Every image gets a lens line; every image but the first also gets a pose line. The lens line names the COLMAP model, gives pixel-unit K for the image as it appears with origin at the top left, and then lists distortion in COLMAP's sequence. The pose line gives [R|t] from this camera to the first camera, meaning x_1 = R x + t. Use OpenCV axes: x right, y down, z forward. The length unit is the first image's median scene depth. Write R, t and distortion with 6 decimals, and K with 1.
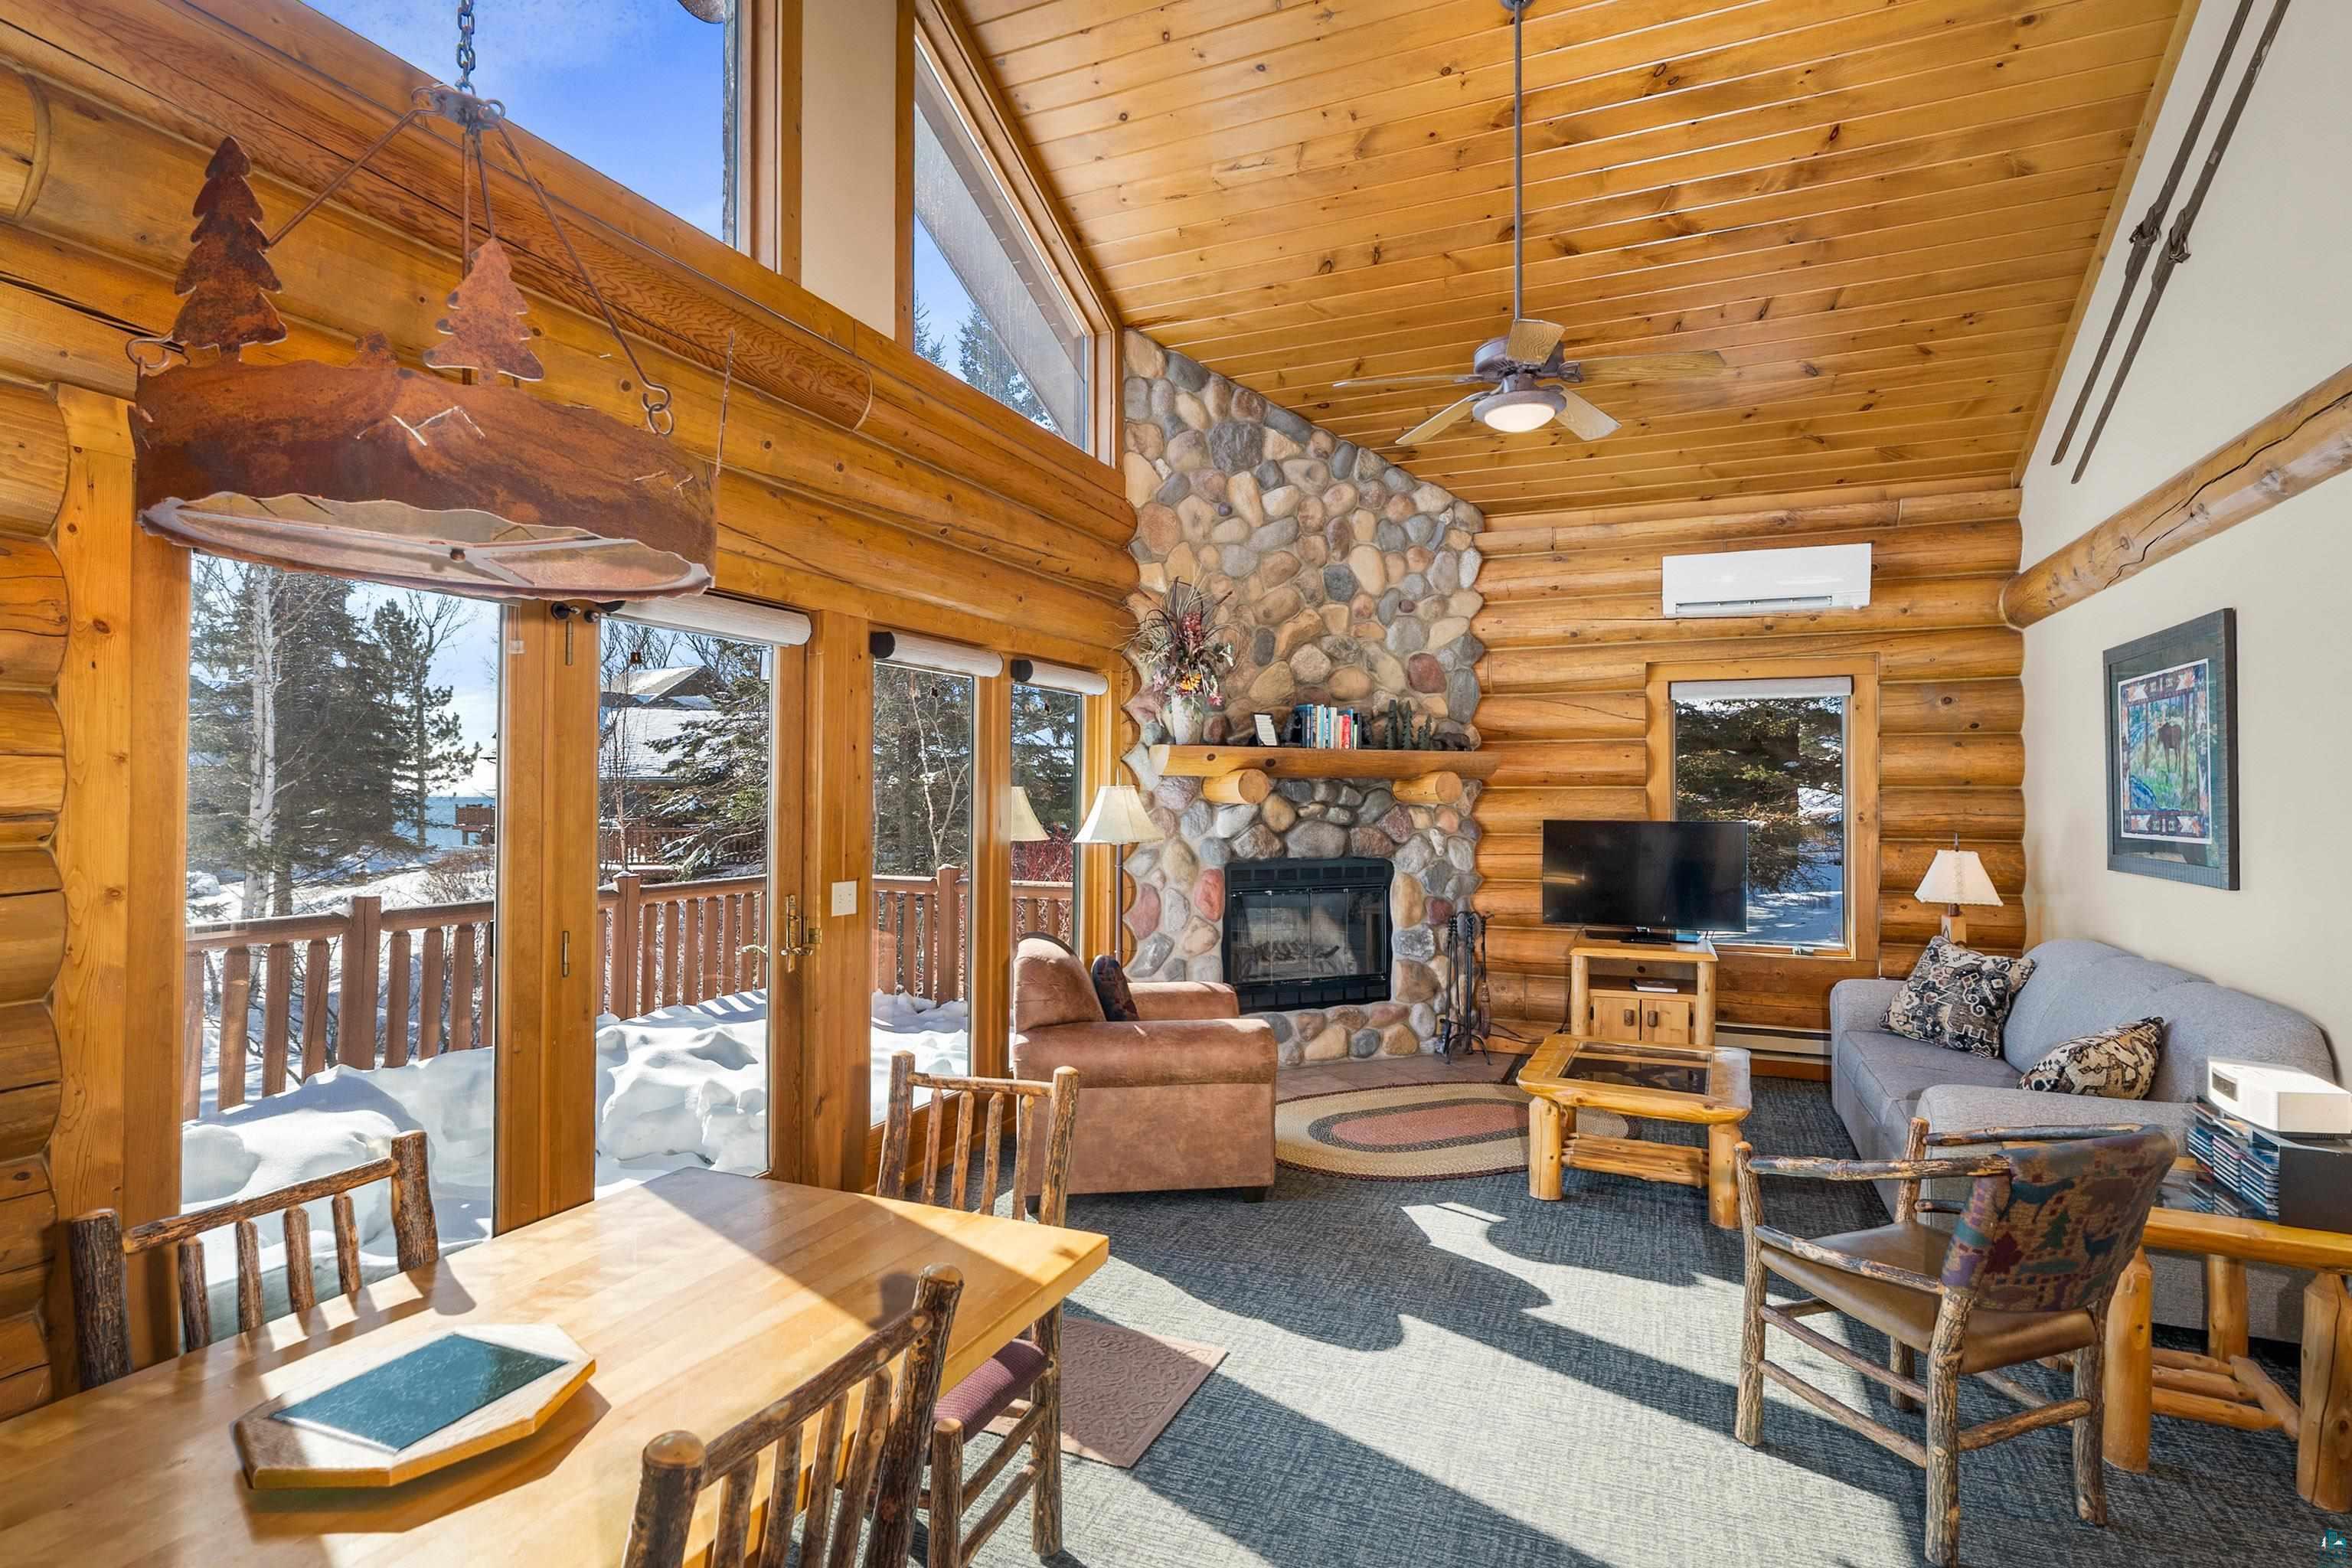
lens RADIAL K [[1063.5, 0, 1171.0], [0, 1063.5, 788.4], [0, 0, 1]] dist [-0.002862, 0.000297]
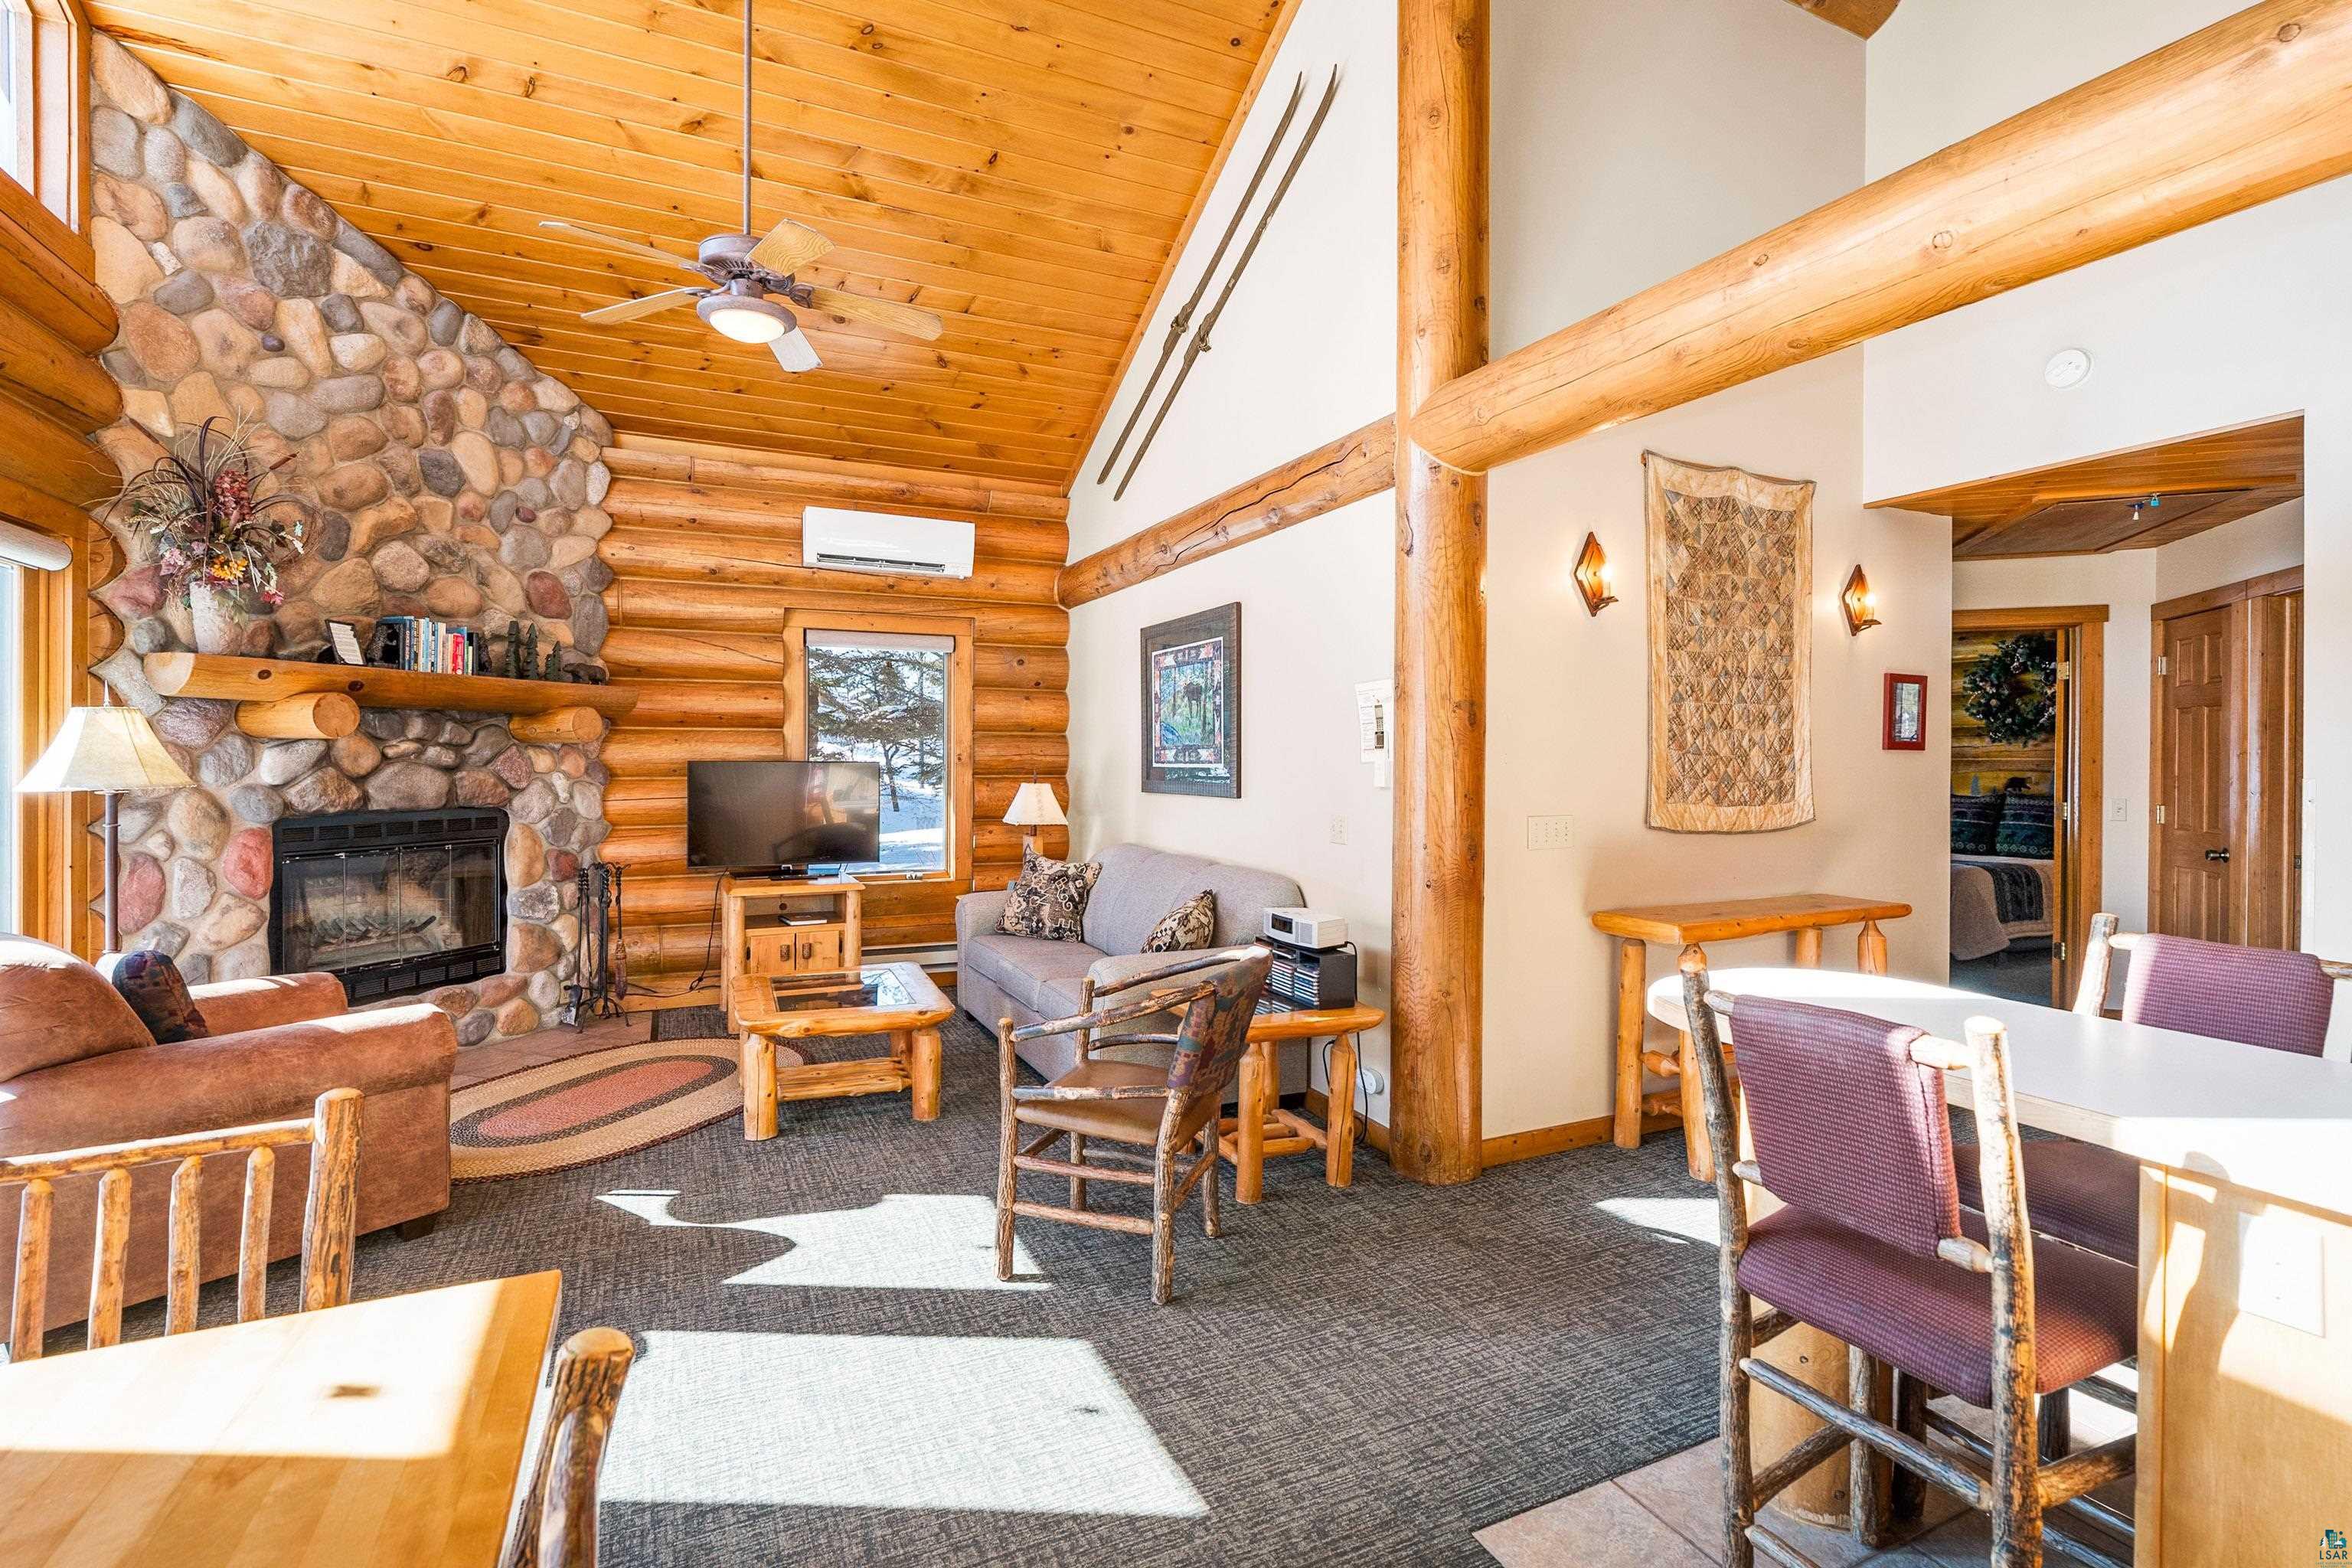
lens RADIAL K [[1076.6, 0, 1092.6], [0, 1076.6, 771.7], [0, 0, 1]] dist [-0.003723, 0.000332]
pose [[0.692388, -0.006772, 0.721494, -0.095043], [-0.010078, 0.999768, 0.019056, 0.016687], [-0.721455, -0.020465, 0.692159, 0.064154]]
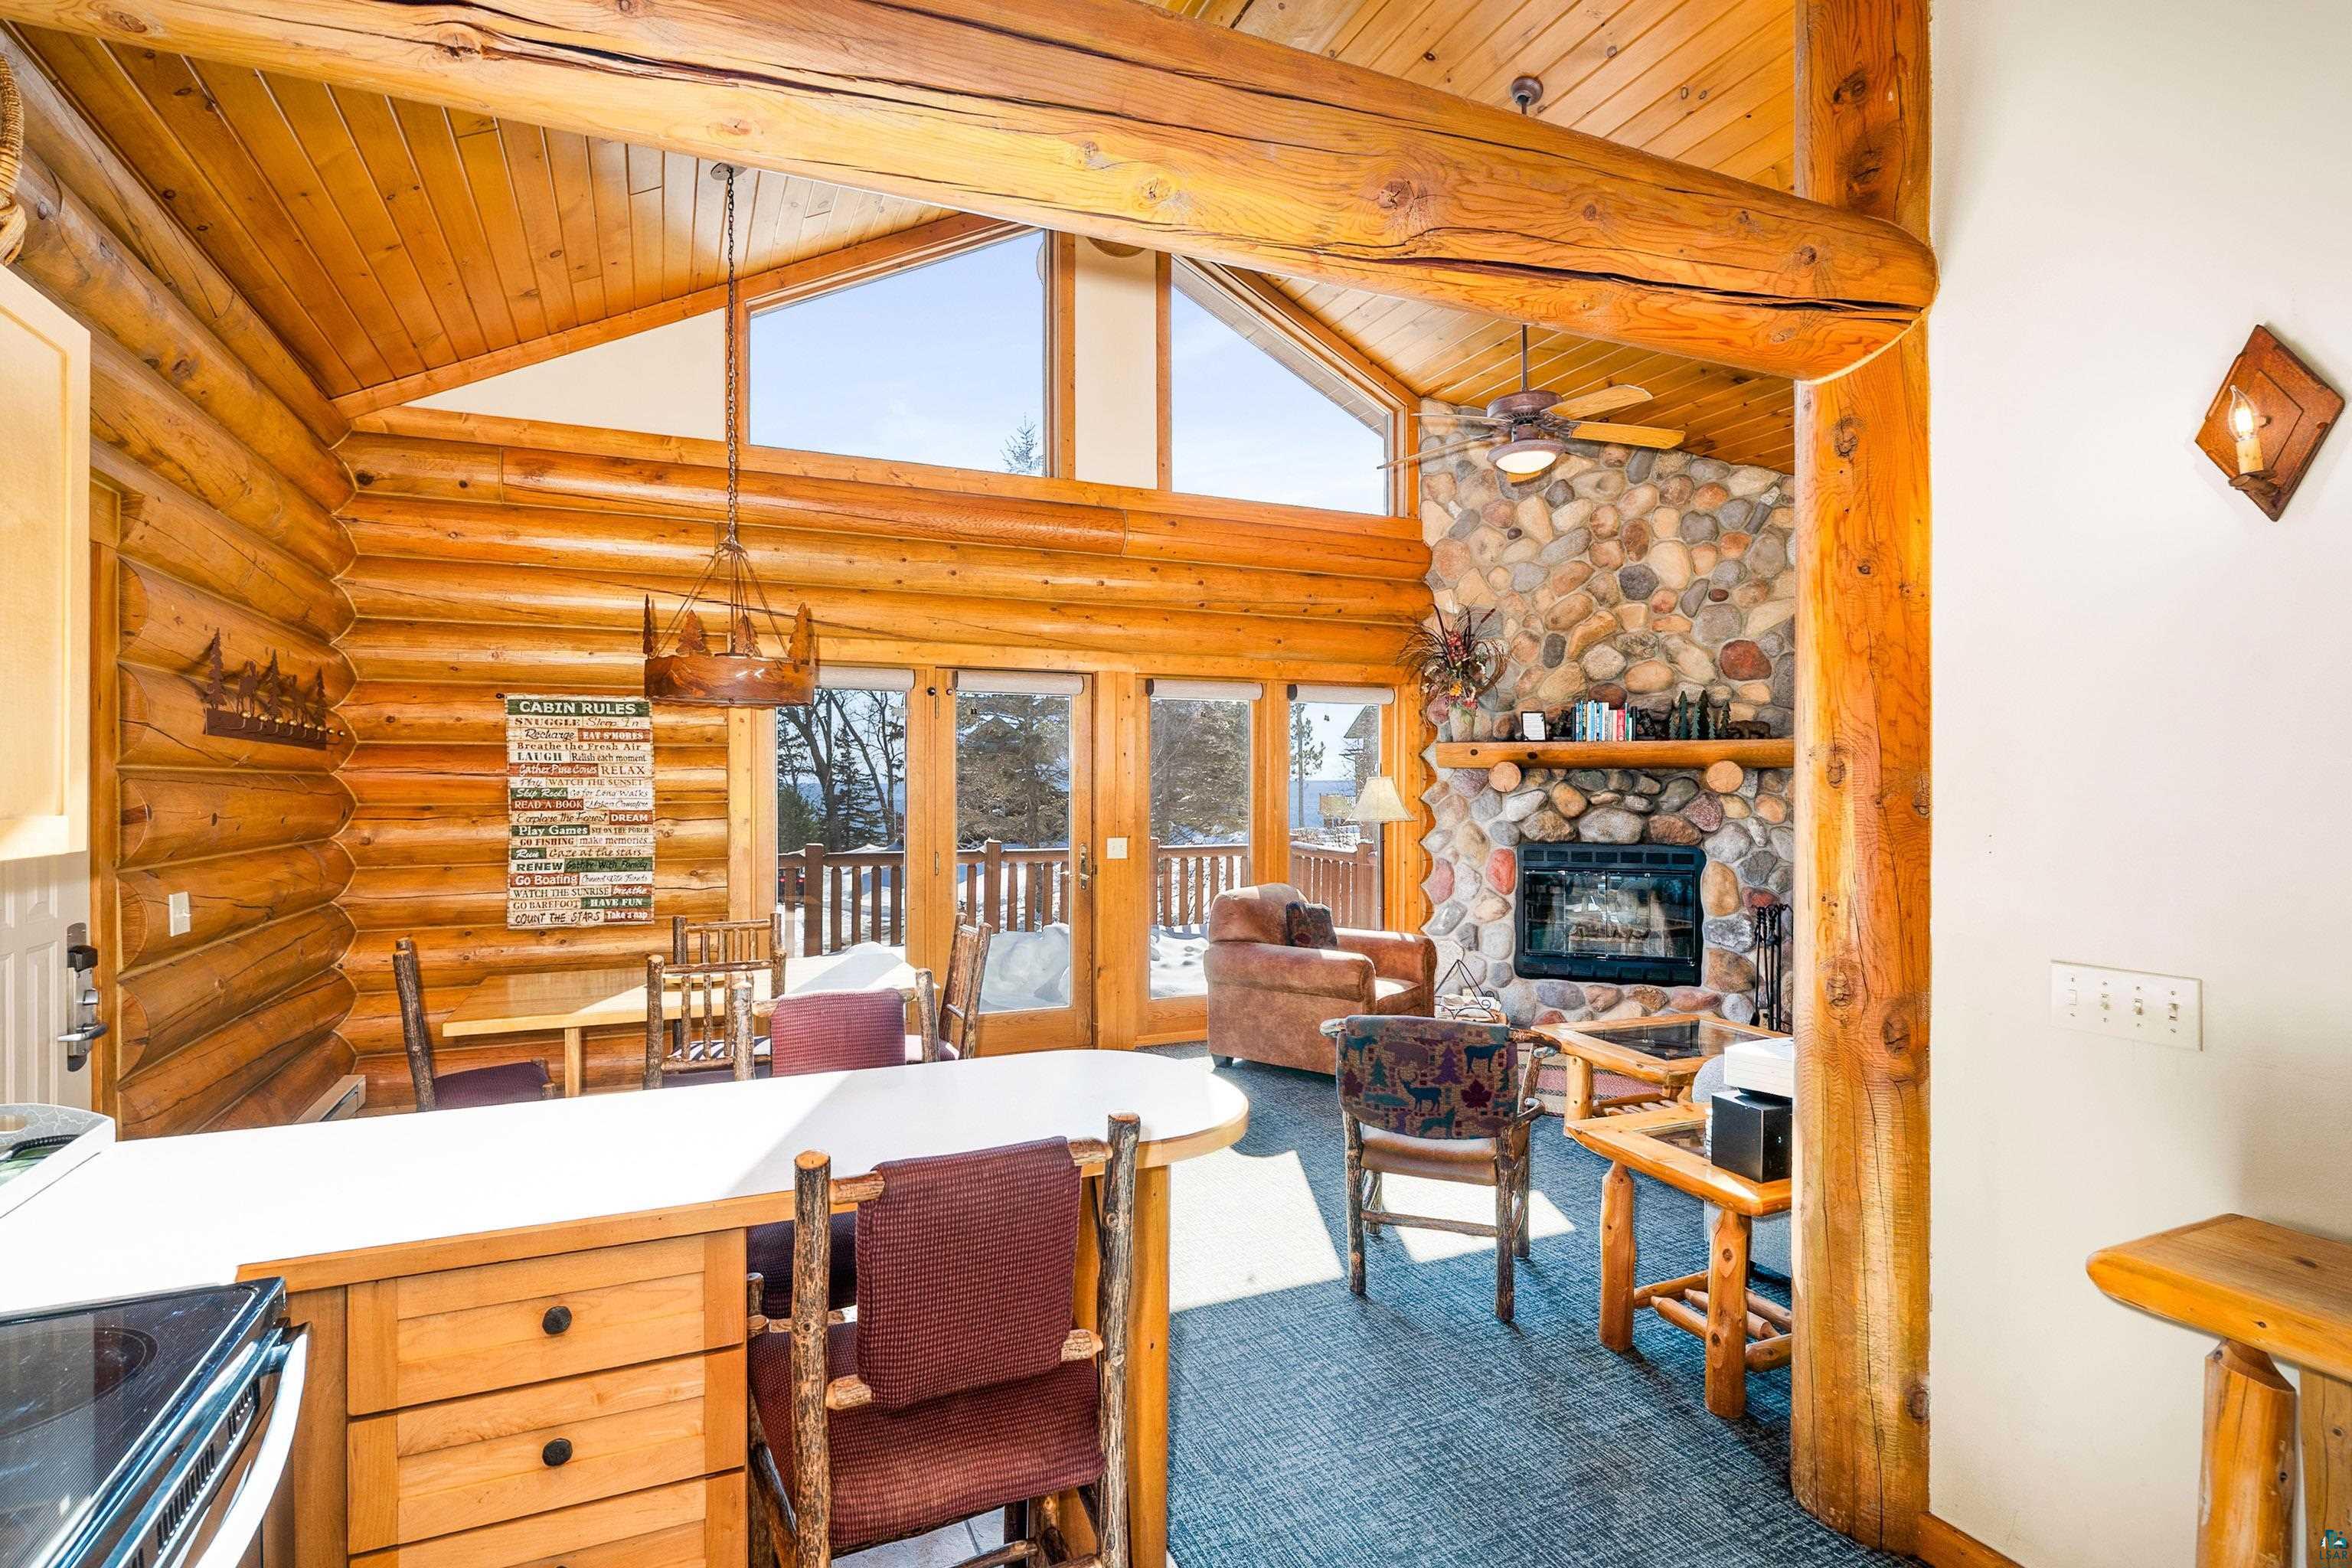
lens RADIAL K [[1028.8, 0, 1157.1], [0, 1028.8, 785.8], [0, 0, 1]] dist [0.000065, 0.000152]
pose [[0.749983, 0.000028, -0.661457, 0.490933], [0.004982, 0.999971, 0.005691, -0.000167], [0.661438, -0.007564, 0.749962, -0.079920]]
